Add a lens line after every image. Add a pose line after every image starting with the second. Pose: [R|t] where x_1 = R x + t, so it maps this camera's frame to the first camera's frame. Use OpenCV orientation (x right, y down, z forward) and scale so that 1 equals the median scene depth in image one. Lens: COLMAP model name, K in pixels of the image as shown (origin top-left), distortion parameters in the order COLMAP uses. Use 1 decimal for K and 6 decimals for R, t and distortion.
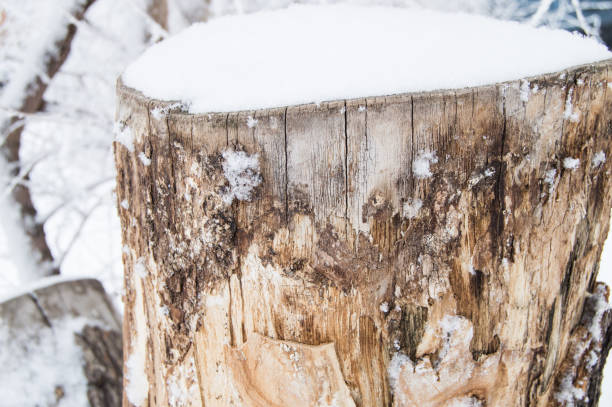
lens RADIAL K [[629.7, 0, 306.0], [0, 629.7, 203.5], [0, 0, 1]] dist [-0.002481, -0.000427]
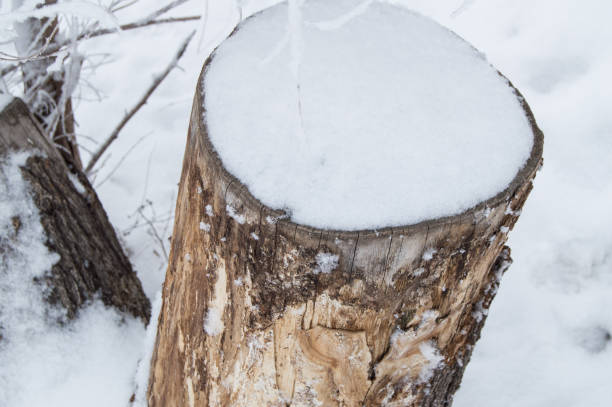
lens RADIAL K [[629.7, 0, 306.0], [0, 629.7, 203.5], [0, 0, 1]] dist [-0.002481, -0.000427]
pose [[0.986848, -0.035016, 0.157811, -0.398577], [-0.020468, 0.941331, 0.336863, -0.728874], [-0.160348, -0.335663, 0.928234, -0.504668]]
